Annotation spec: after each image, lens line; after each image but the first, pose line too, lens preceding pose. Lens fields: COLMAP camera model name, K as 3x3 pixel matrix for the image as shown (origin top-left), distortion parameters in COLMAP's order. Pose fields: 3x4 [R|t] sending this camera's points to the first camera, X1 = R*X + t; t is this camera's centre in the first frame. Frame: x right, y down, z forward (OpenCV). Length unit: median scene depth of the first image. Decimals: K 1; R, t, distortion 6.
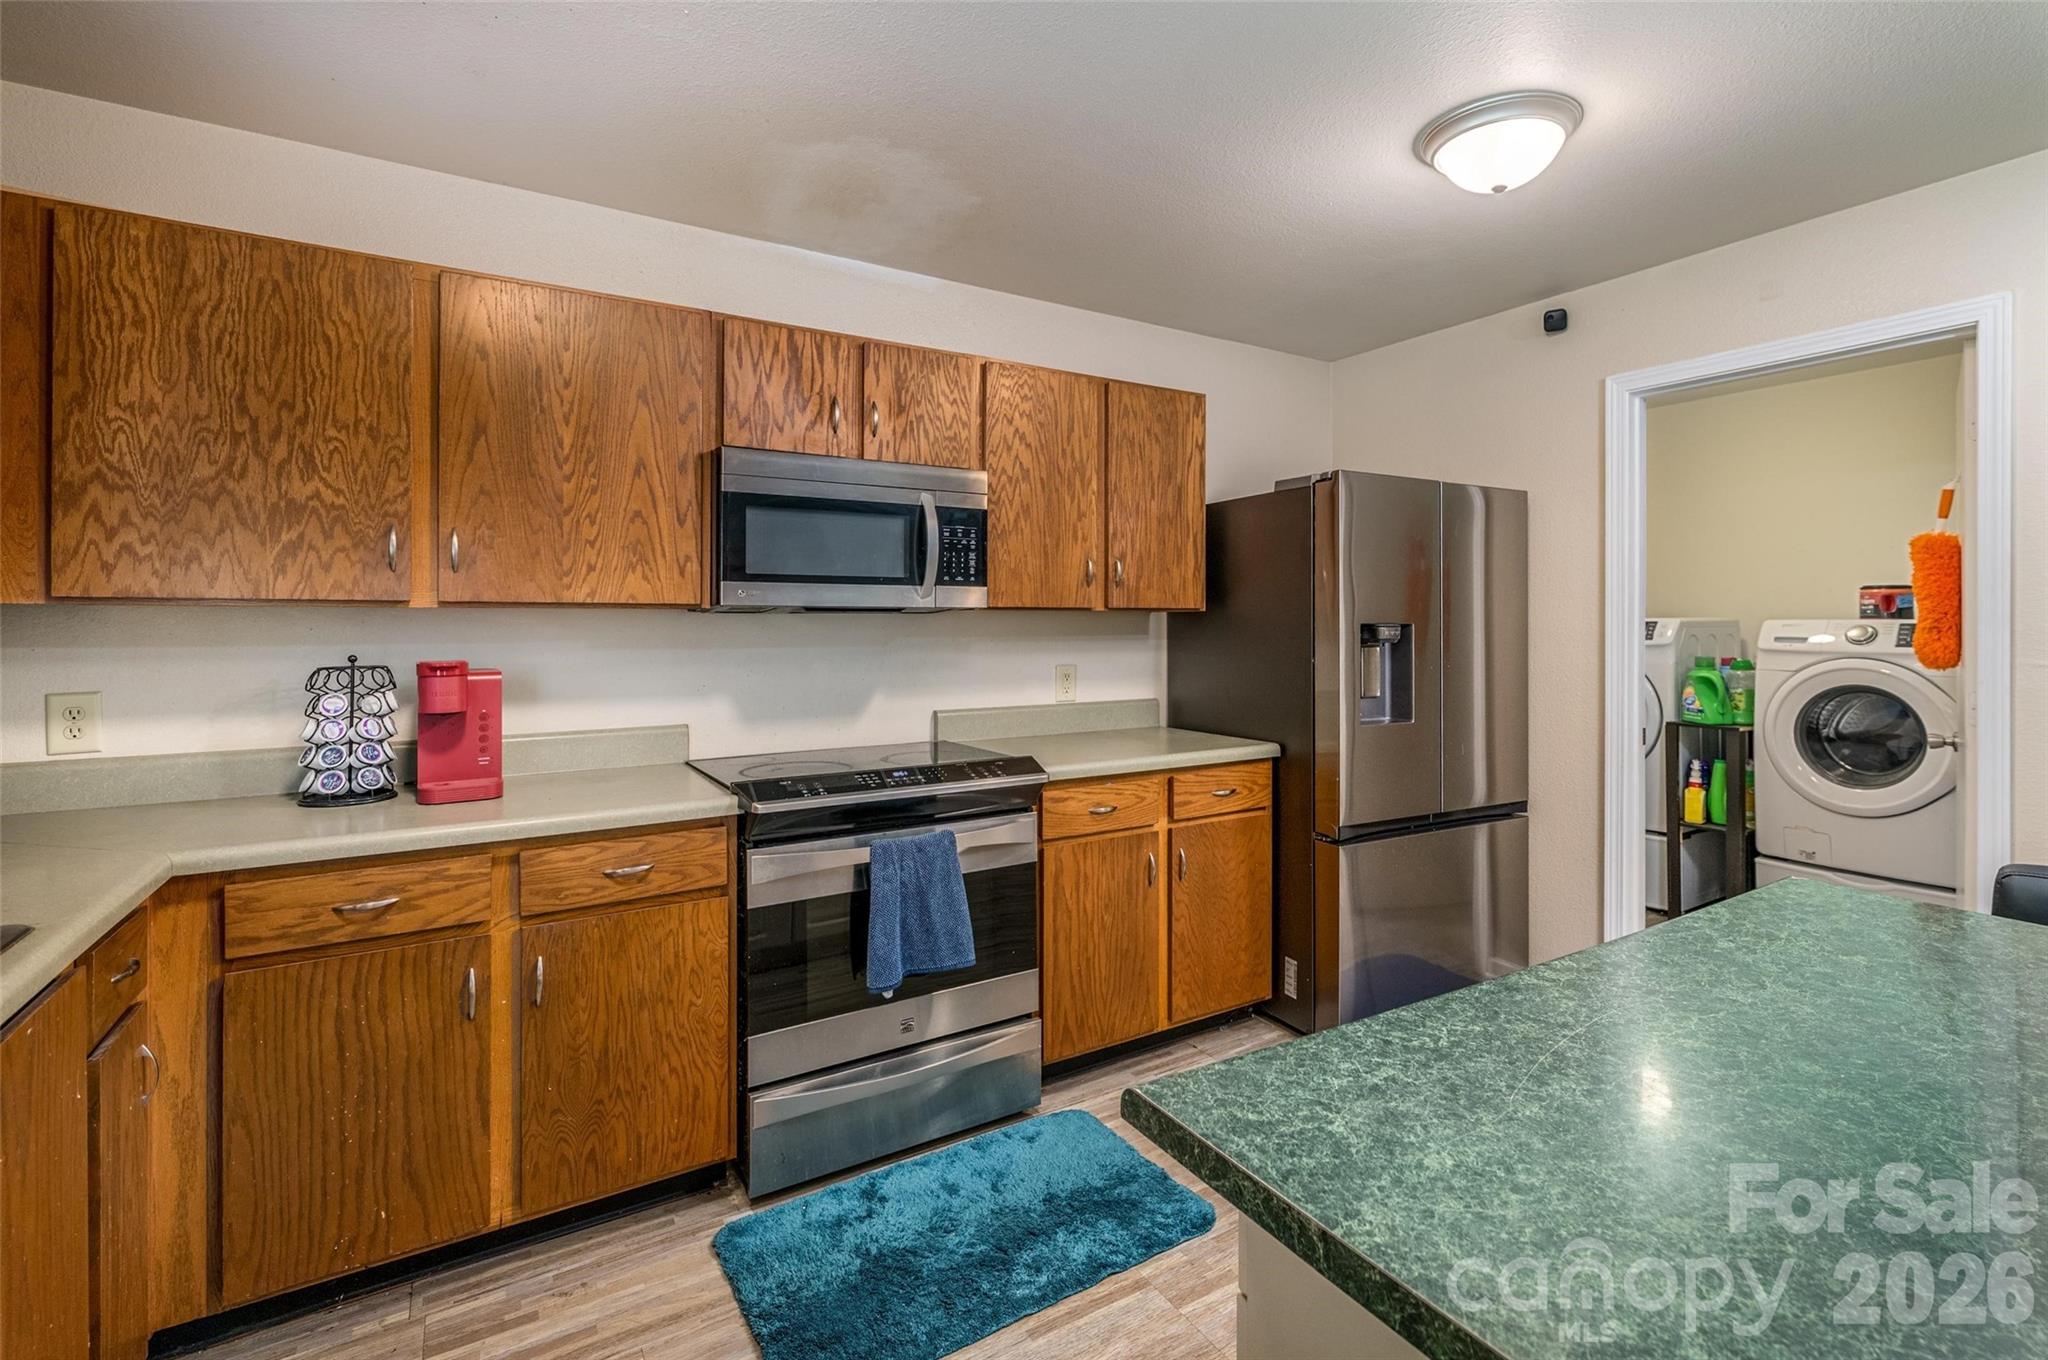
lens RADIAL K [[926.6, 0, 1038.6], [0, 926.6, 620.2], [0, 0, 1]] dist [-0.005327, 0.000106]
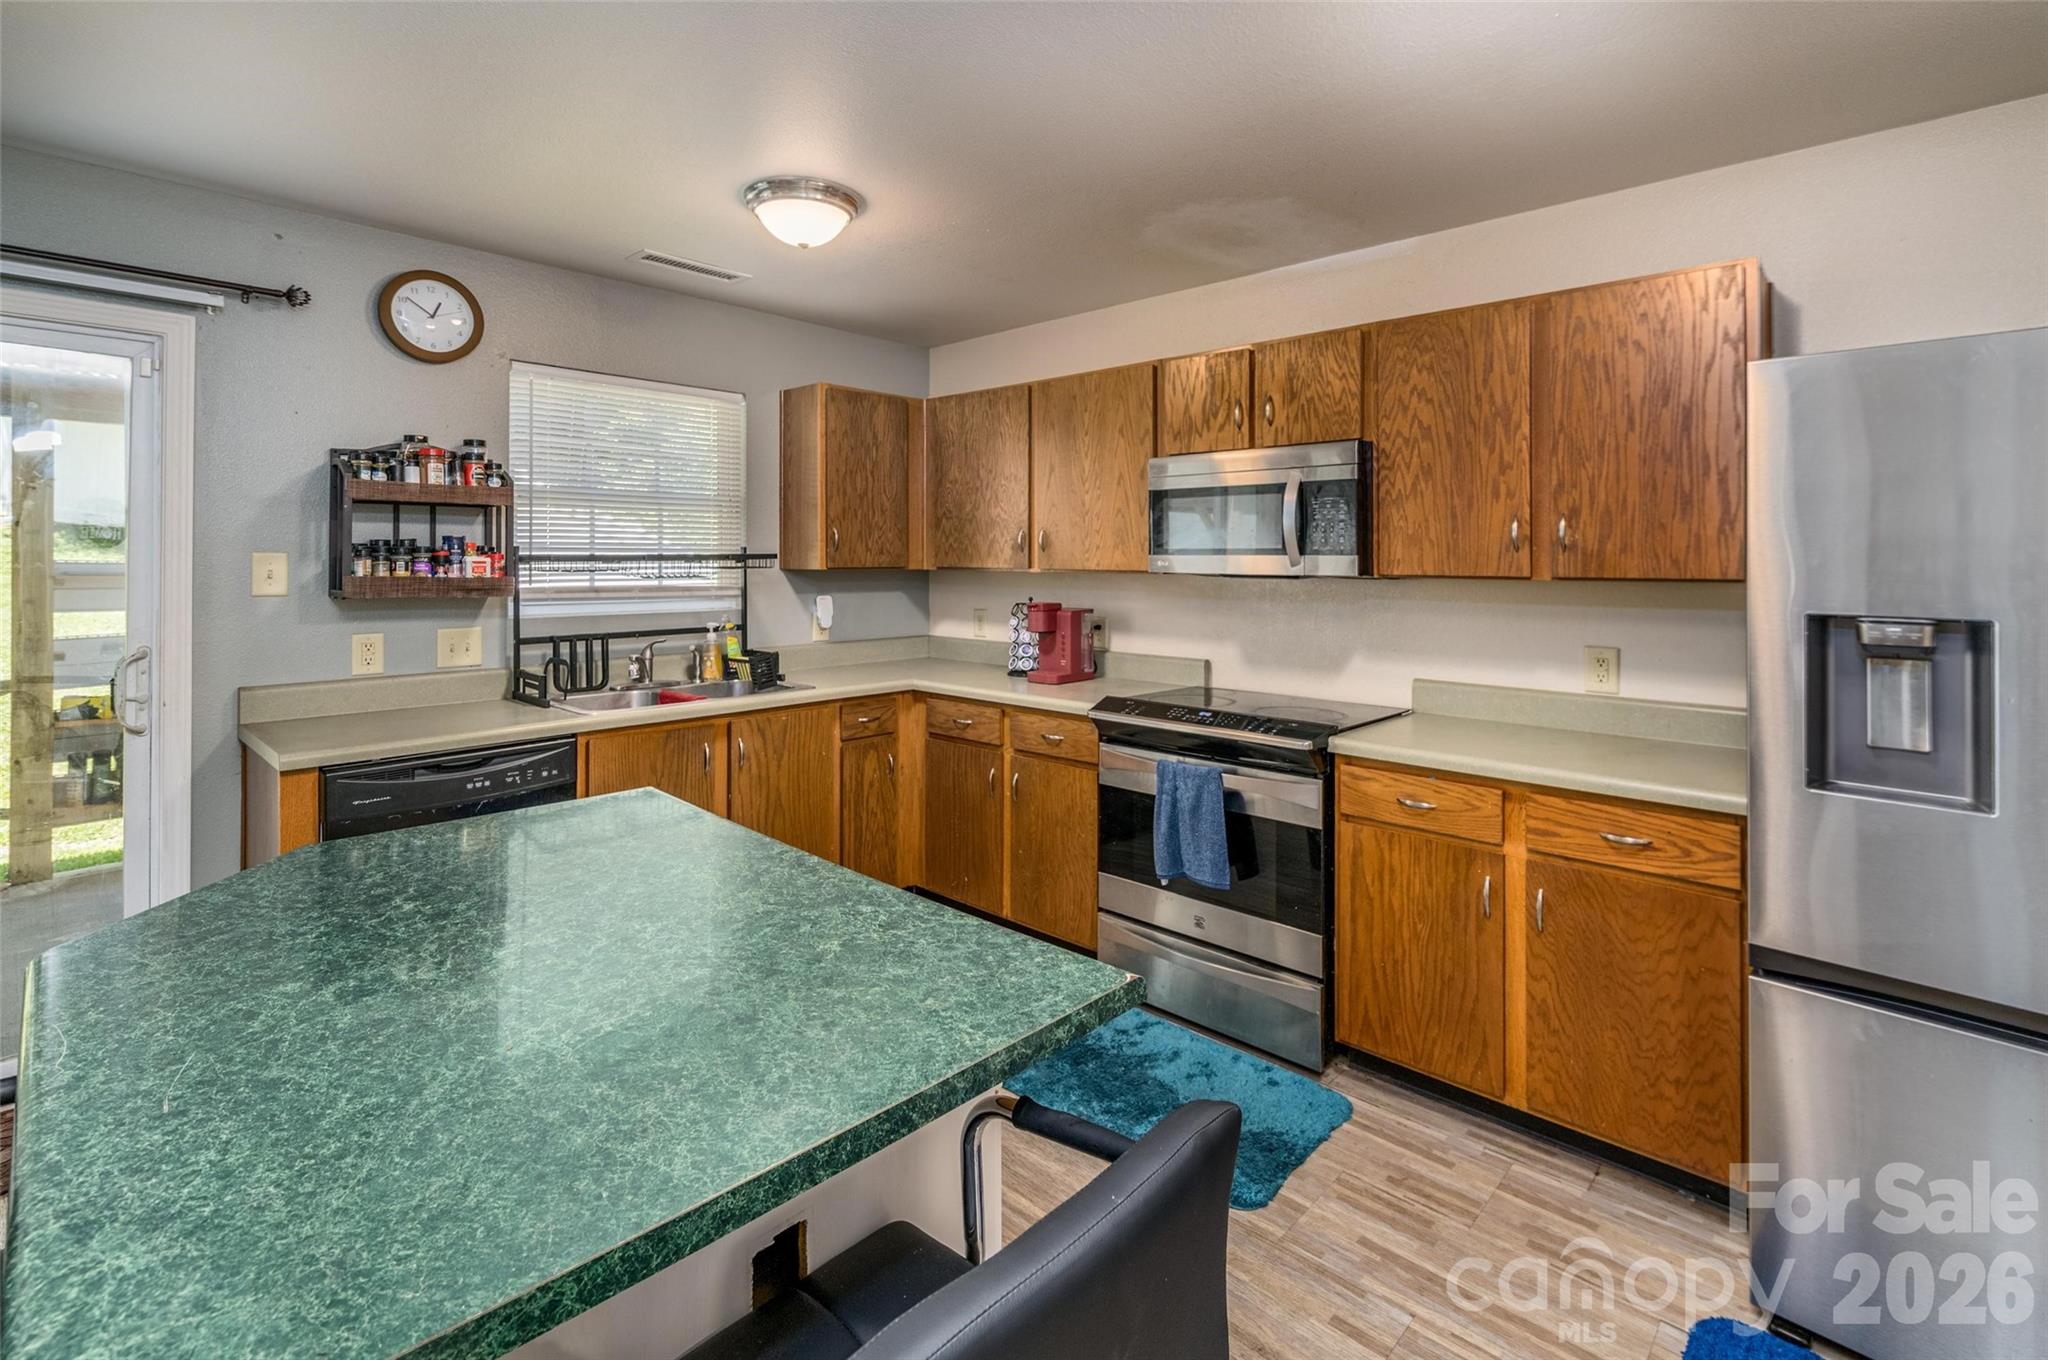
lens RADIAL K [[926.6, 0, 1028.9], [0, 926.6, 556.3], [0, 0, 1]] dist [-0.005327, 0.000106]
pose [[0.263588, -0.002434, -0.964632, 0.986905], [-0.005132, 0.999979, -0.003925, -0.035149], [0.964622, 0.005985, 0.263570, 0.473266]]
